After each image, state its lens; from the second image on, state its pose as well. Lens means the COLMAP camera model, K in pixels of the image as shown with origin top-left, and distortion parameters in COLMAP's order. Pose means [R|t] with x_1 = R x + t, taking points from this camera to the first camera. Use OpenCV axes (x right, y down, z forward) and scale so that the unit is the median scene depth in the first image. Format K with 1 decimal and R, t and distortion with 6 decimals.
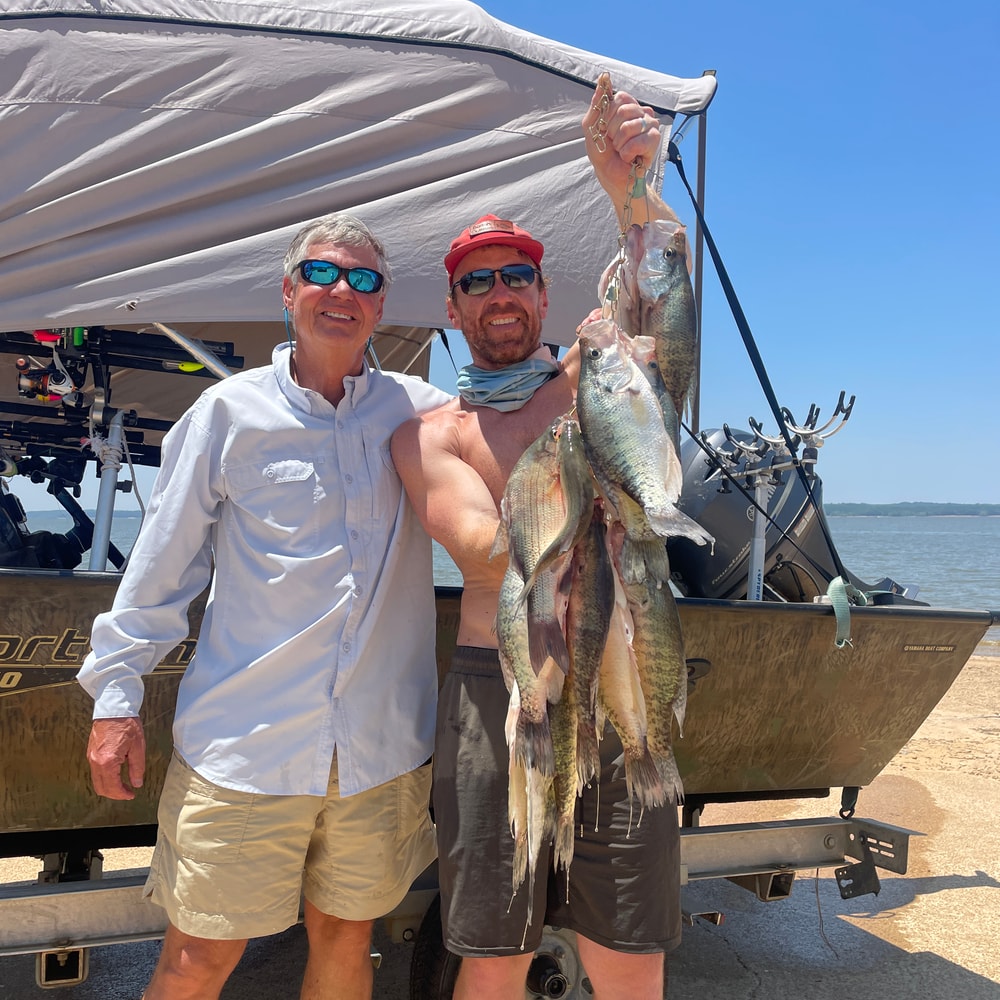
lens RADIAL K [[964.8, 0, 500.0], [0, 964.8, 500.0], [0, 0, 1]] dist [-0.003521, -0.027910]
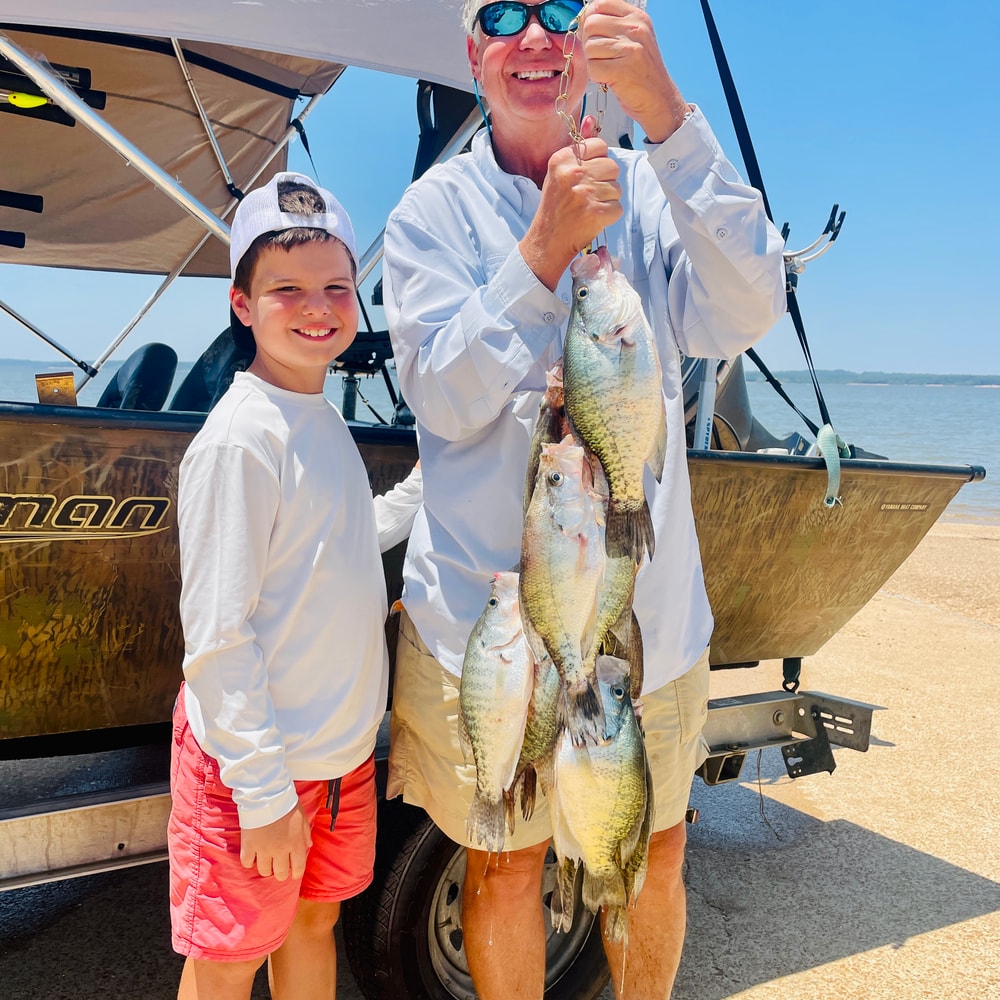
lens RADIAL K [[1004.7, 0, 500.0], [0, 1004.7, 500.0], [0, 0, 1]] dist [0.016864, -0.002726]
pose [[0.984170, -0.003485, 0.177192, -0.087948], [-0.022253, 0.989463, 0.143063, 0.022573], [-0.175824, -0.144742, 0.973723, 0.157973]]
